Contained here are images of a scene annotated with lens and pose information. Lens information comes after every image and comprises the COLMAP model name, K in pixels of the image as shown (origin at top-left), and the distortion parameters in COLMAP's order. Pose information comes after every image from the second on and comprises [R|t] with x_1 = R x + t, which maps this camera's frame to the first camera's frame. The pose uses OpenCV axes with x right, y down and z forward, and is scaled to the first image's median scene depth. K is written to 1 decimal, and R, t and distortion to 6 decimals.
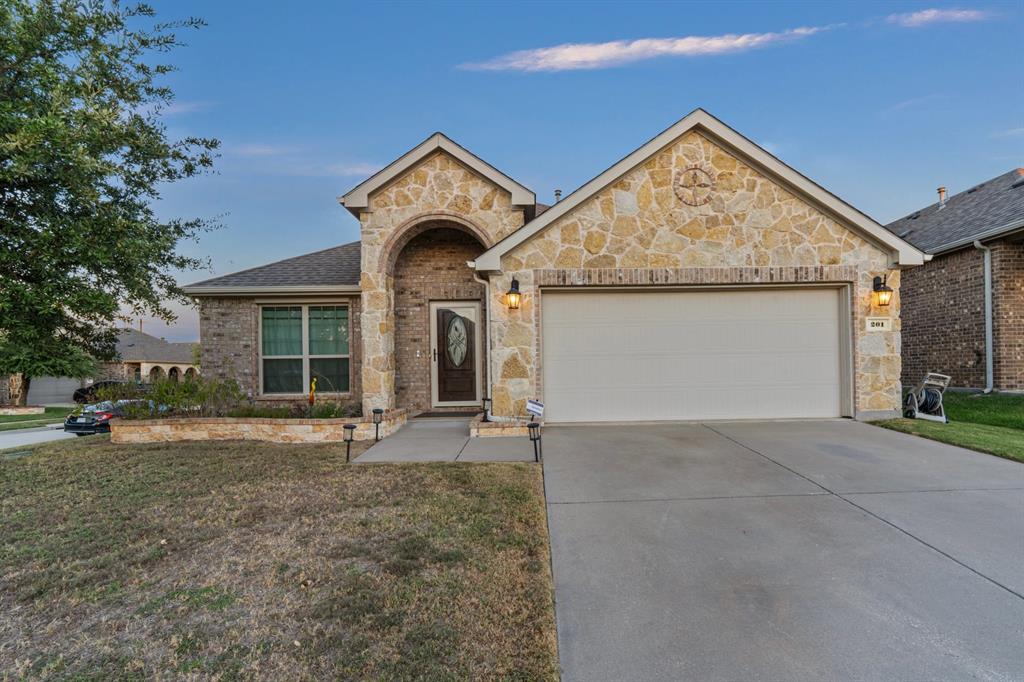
lens RADIAL K [[422.0, 0, 525.7], [0, 422.0, 379.0], [0, 0, 1]] dist [-0.001443, -0.000081]
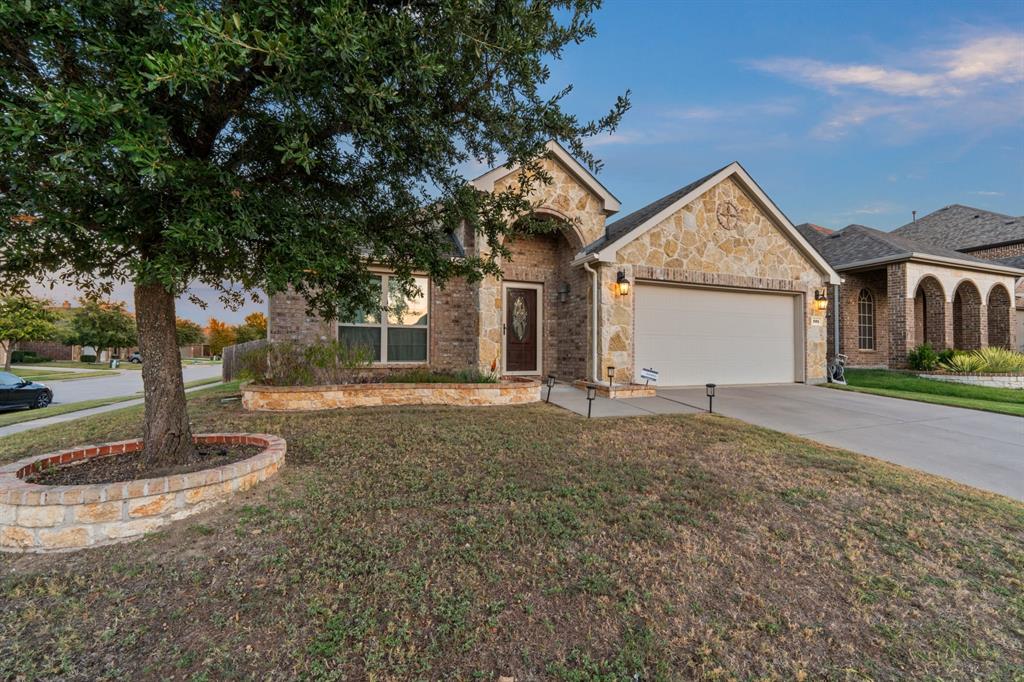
lens RADIAL K [[416.5, 0, 450.9], [0, 416.5, 350.4], [0, 0, 1]] dist [0.000257, -0.000992]
pose [[0.943596, 0.023915, 0.330235, -0.896451], [-0.018036, 0.999620, -0.020856, 0.030570], [-0.330609, 0.013723, 0.943668, 0.015006]]
